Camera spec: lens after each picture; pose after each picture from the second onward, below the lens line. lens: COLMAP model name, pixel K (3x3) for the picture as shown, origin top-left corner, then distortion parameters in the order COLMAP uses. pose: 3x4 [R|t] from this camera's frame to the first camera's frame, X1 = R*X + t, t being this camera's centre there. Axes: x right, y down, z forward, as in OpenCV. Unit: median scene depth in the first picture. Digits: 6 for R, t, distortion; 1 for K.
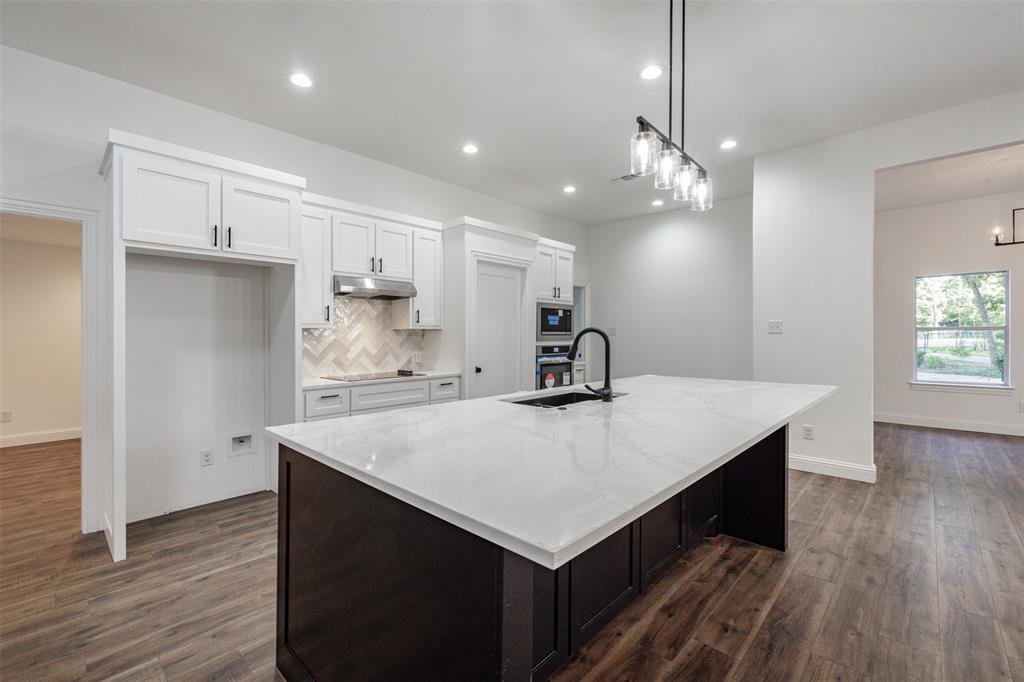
lens RADIAL K [[440.0, 0, 519.9], [0, 440.0, 336.7], [0, 0, 1]] dist [-0.000499, 0.000073]
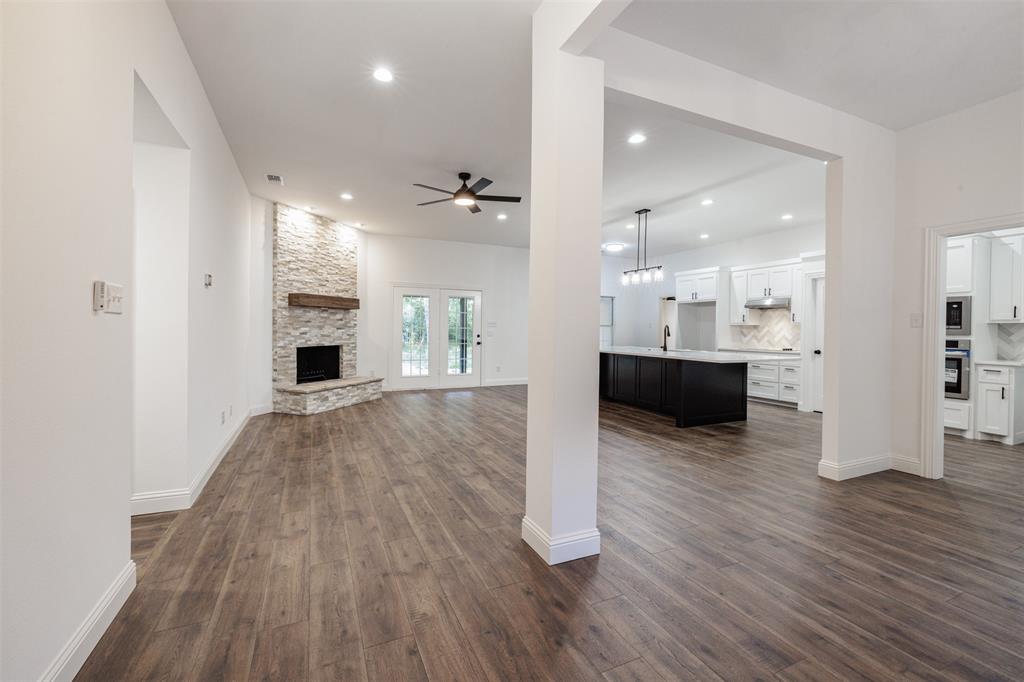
lens RADIAL K [[429.5, 0, 506.0], [0, 429.5, 336.5], [0, 0, 1]] dist [-0.000385, 0.000240]
pose [[-0.386085, 0.017218, -0.922303, 1.549058], [-0.010589, 0.999677, 0.023095, 0.001100], [0.922403, 0.018683, -0.385778, 0.560092]]
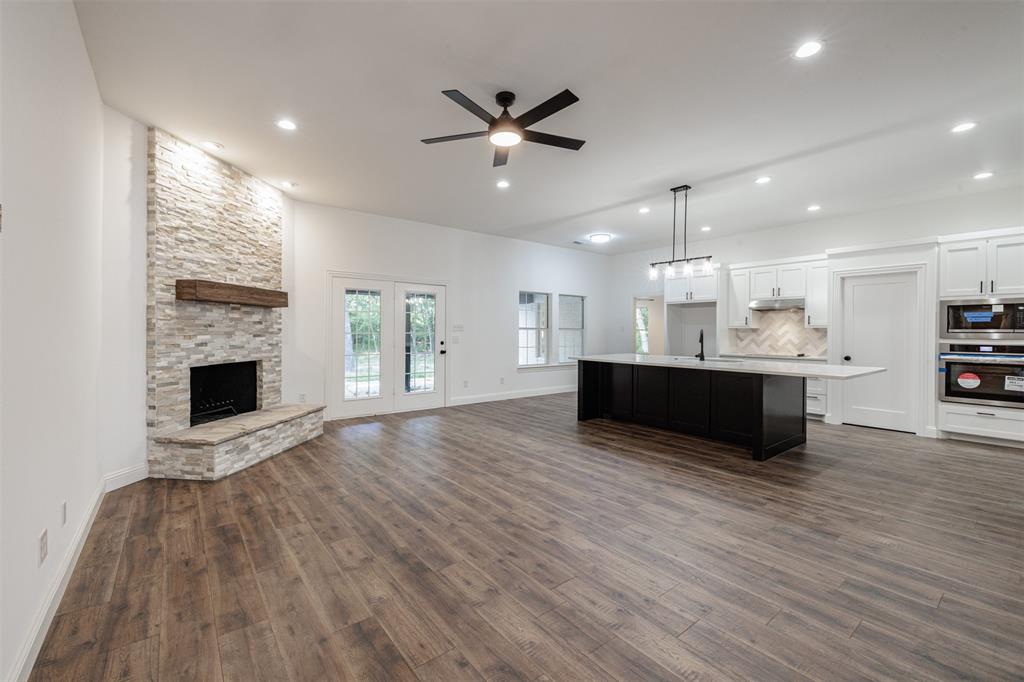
lens RADIAL K [[428.5, 0, 505.6], [0, 428.5, 335.4], [0, 0, 1]] dist [-0.000028, -0.000292]
pose [[-0.159724, 0.012973, -0.987077, 1.284225], [-0.007077, 0.999873, 0.014286, -0.005039], [0.987136, 0.009267, -0.159612, 0.172213]]
